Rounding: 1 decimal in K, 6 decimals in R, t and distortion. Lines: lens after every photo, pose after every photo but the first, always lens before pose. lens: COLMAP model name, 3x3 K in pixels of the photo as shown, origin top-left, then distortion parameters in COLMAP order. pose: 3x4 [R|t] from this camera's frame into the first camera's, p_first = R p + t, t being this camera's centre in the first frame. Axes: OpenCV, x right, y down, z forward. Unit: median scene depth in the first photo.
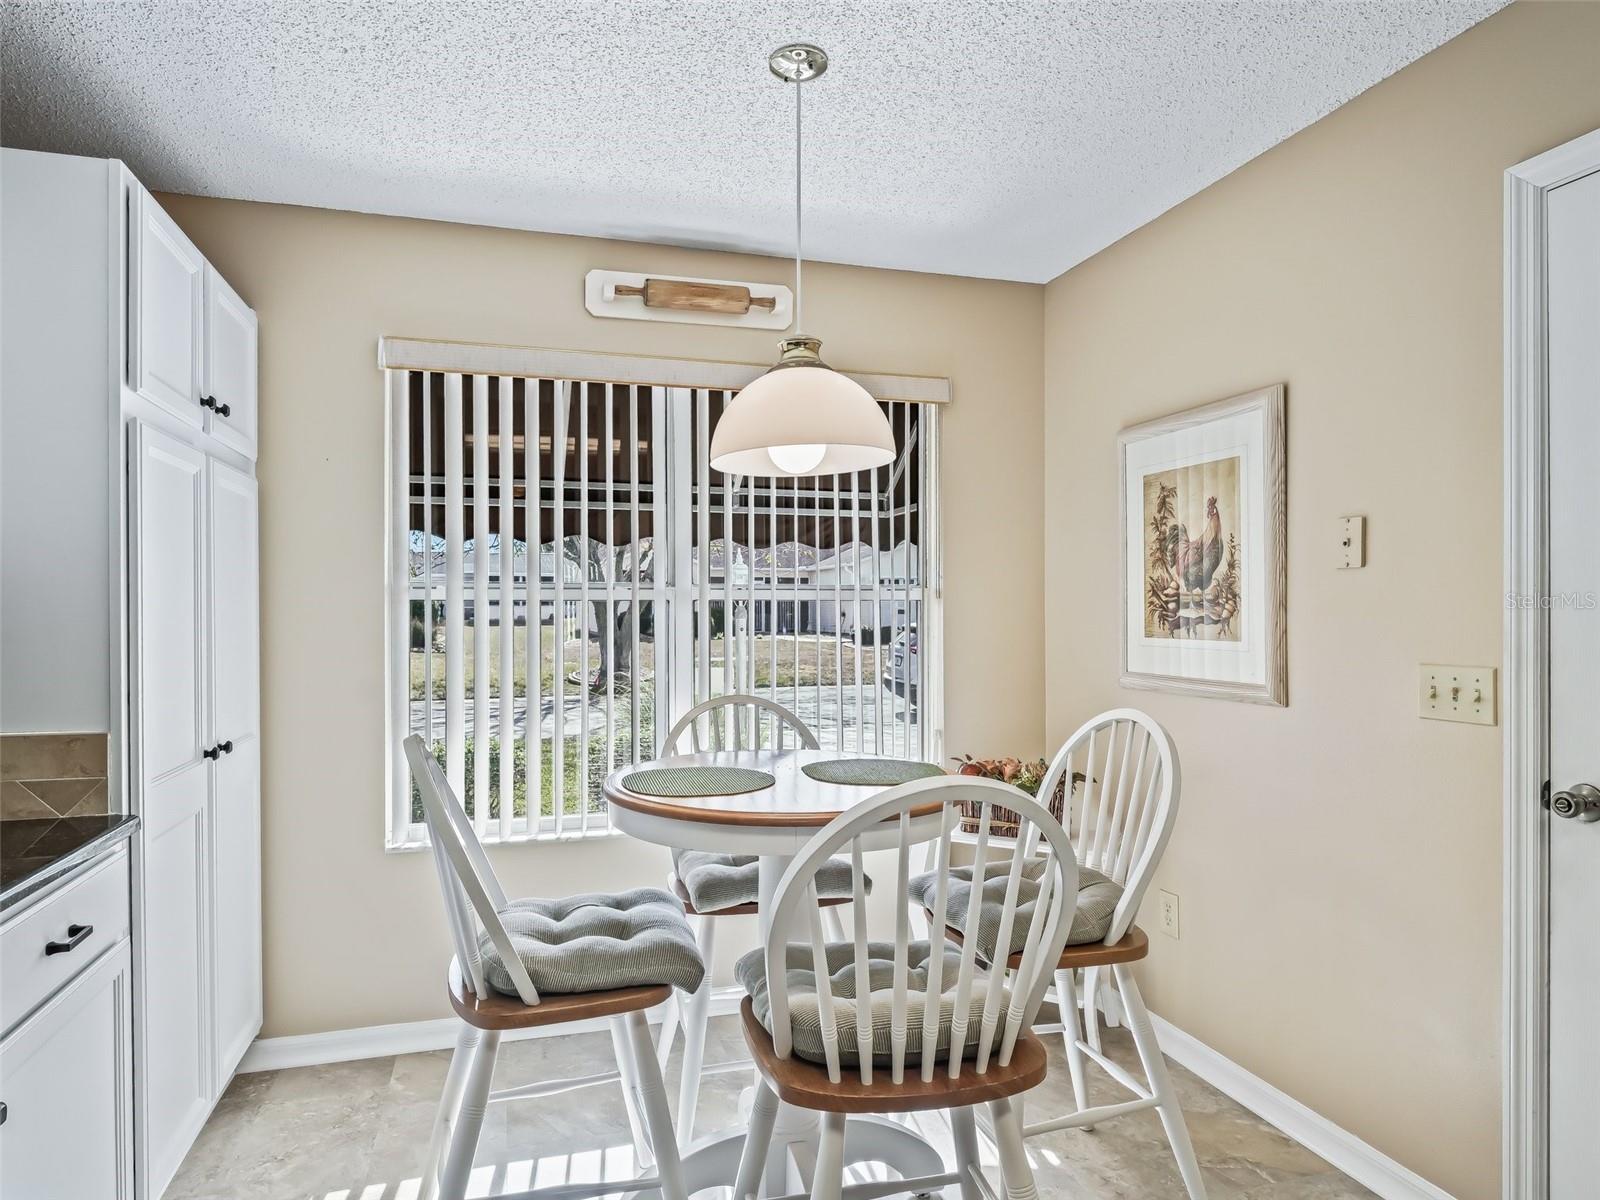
lens RADIAL K [[943.8, 0, 794.5], [0, 943.8, 609.2], [0, 0, 1]] dist [-0.005648, -0.003147]
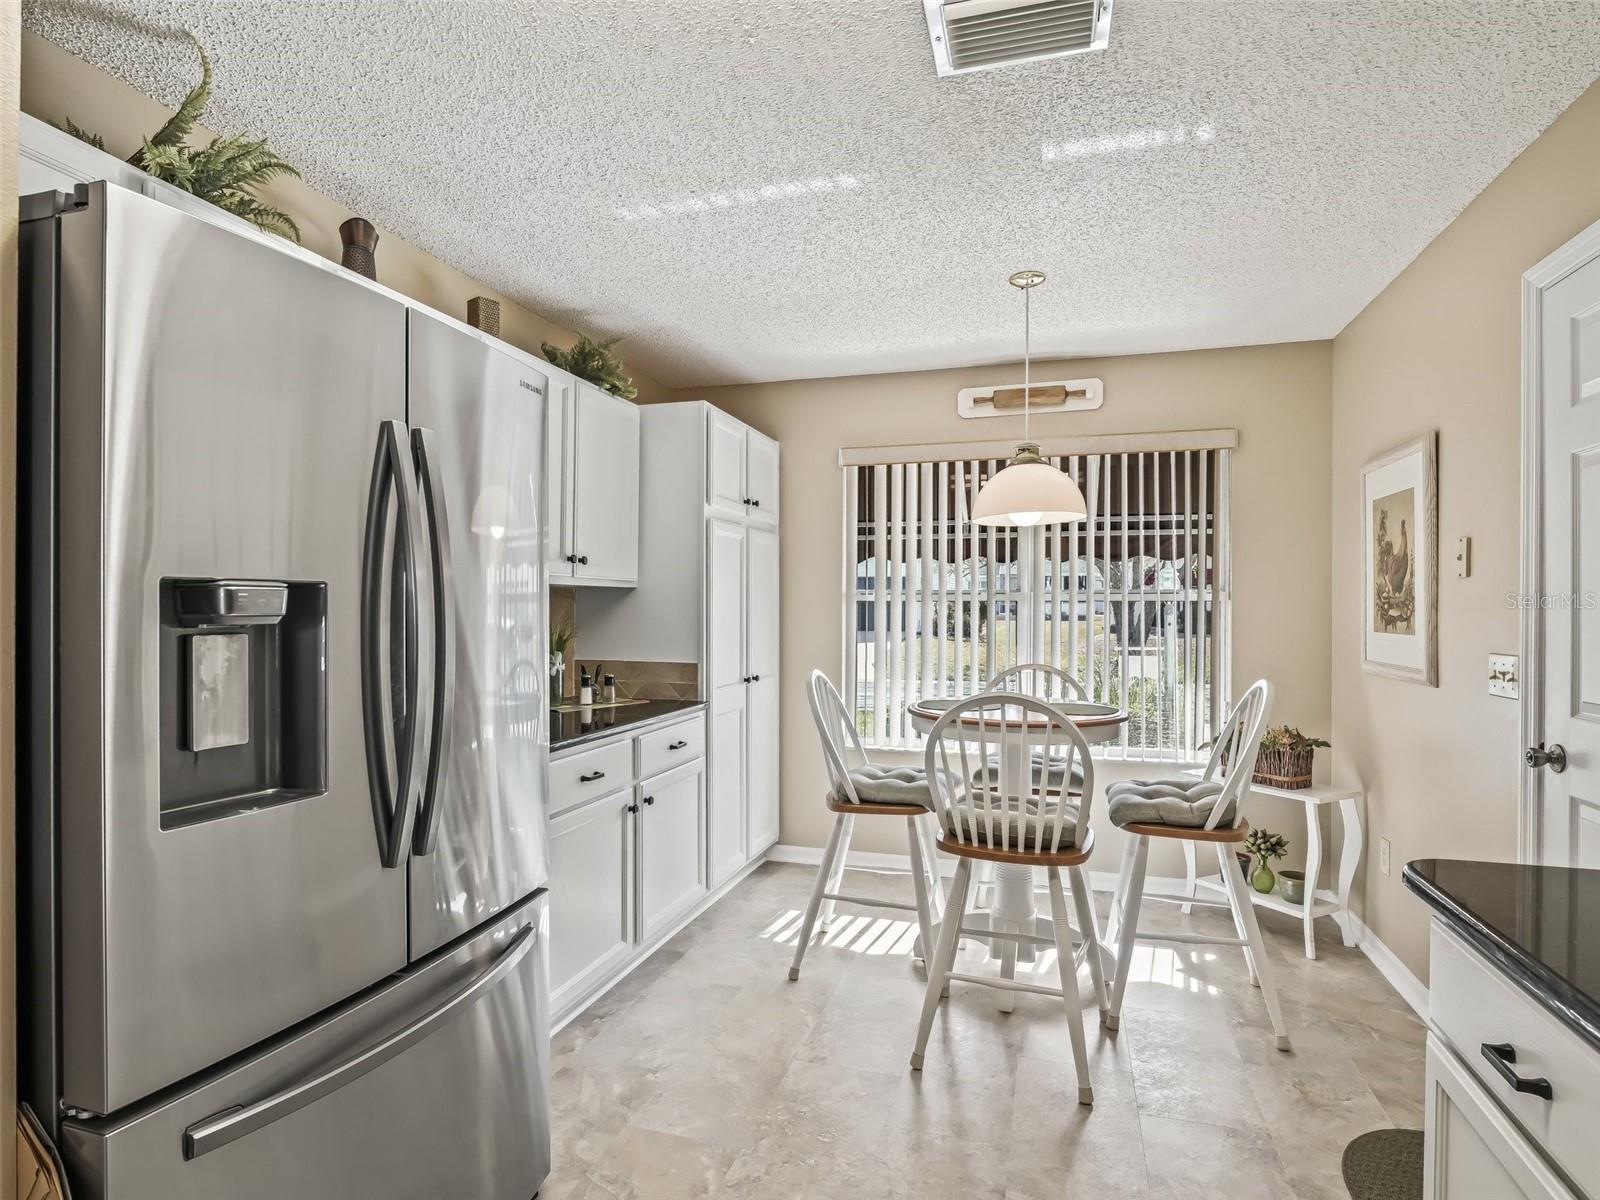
lens RADIAL K [[841.0, 0, 804.3], [0, 841.0, 601.9], [0, 0, 1]] dist [0.006020, 0.001542]
pose [[0.838856, 0.000096, -0.544353, 0.398862], [-0.002226, 0.999992, -0.003254, -0.004755], [0.544349, 0.003942, 0.838850, -0.376104]]
